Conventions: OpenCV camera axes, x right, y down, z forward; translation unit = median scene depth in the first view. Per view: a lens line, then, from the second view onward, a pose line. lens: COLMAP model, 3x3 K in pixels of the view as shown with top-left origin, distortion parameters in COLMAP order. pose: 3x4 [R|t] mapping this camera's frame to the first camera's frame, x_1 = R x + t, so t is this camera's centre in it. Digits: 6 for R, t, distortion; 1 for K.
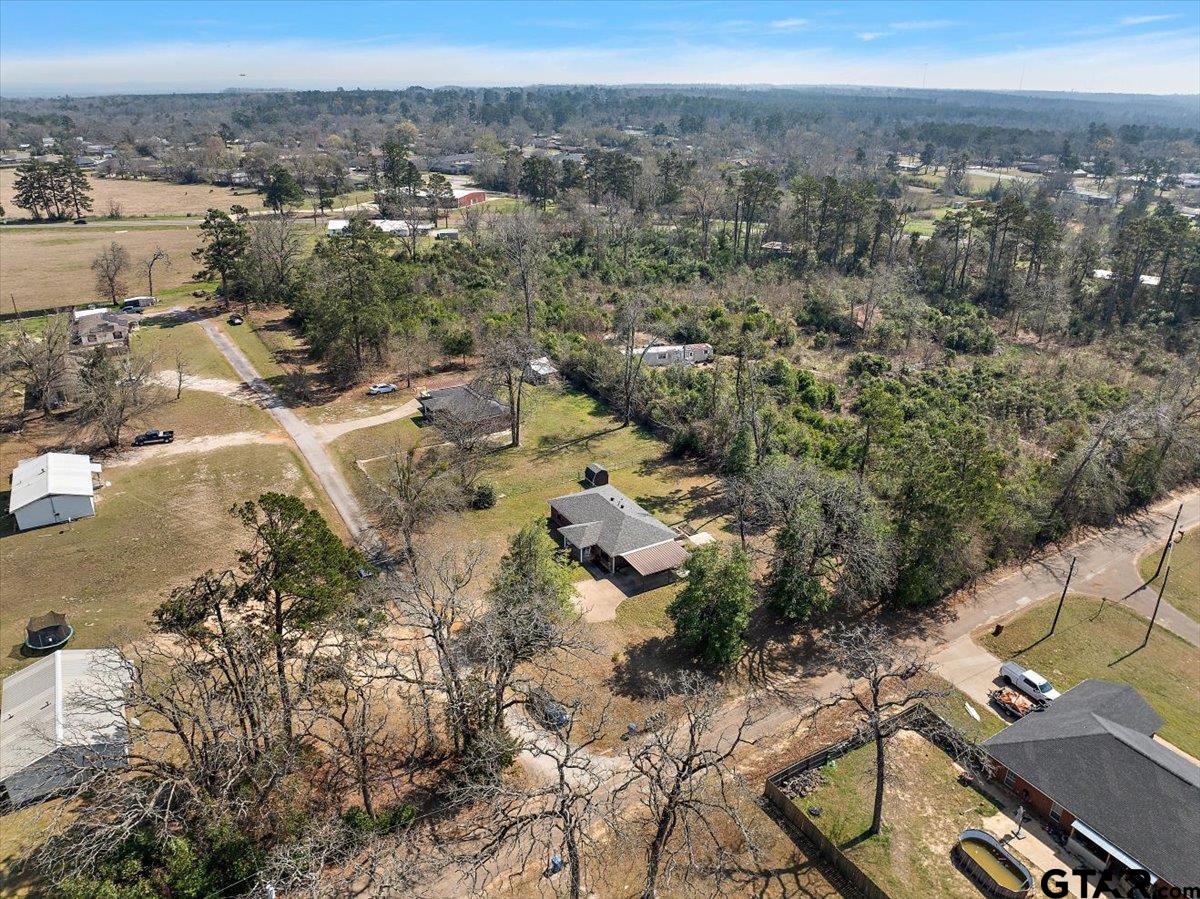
lens RADIAL K [[836.7, 0, 600.0], [0, 836.7, 449.5], [0, 0, 1]] dist [0.004193, 0.000631]
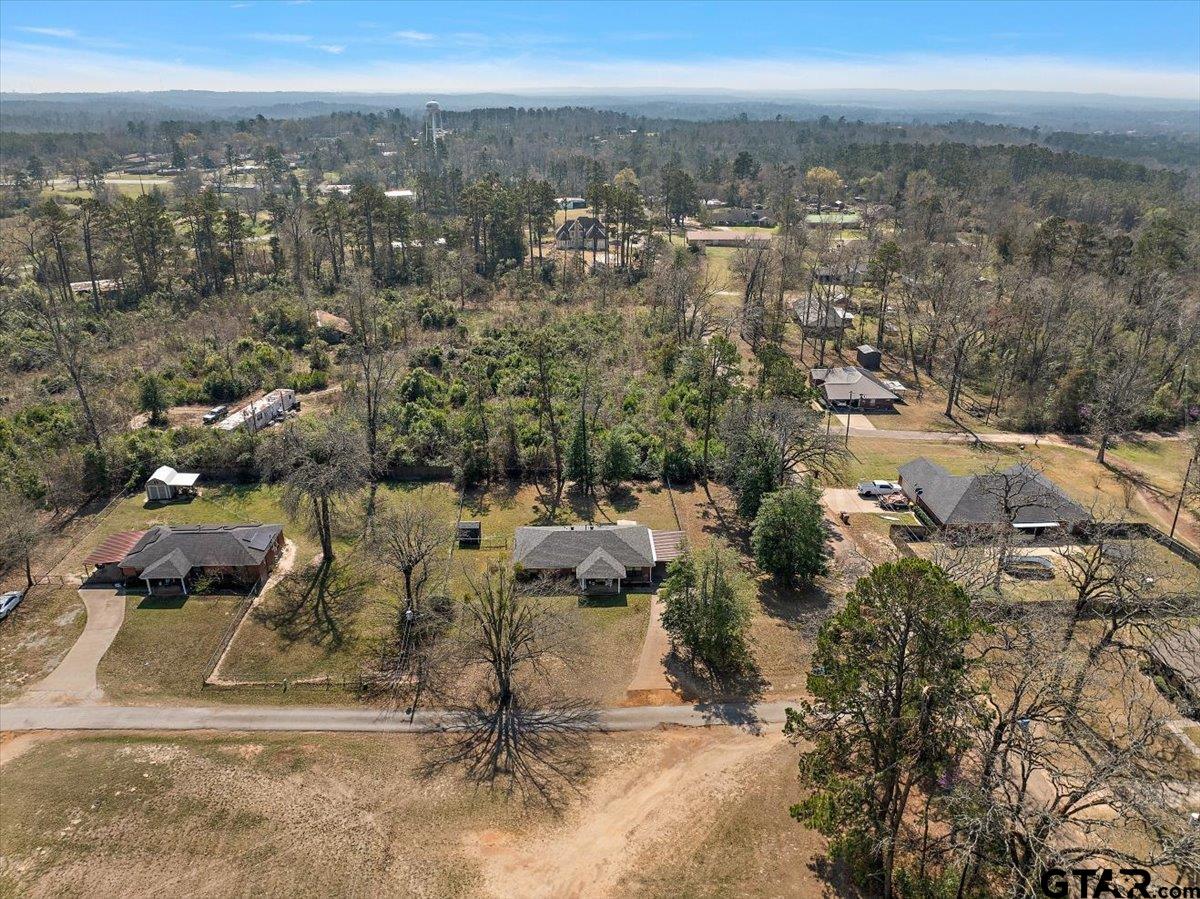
lens RADIAL K [[836.7, 0, 600.0], [0, 836.7, 449.5], [0, 0, 1]] dist [0.004193, 0.000631]
pose [[0.474617, -0.354600, 0.805604, -0.673742], [0.350467, 0.915710, 0.196590, -0.190173], [-0.807411, 0.189032, 0.558887, 0.408707]]
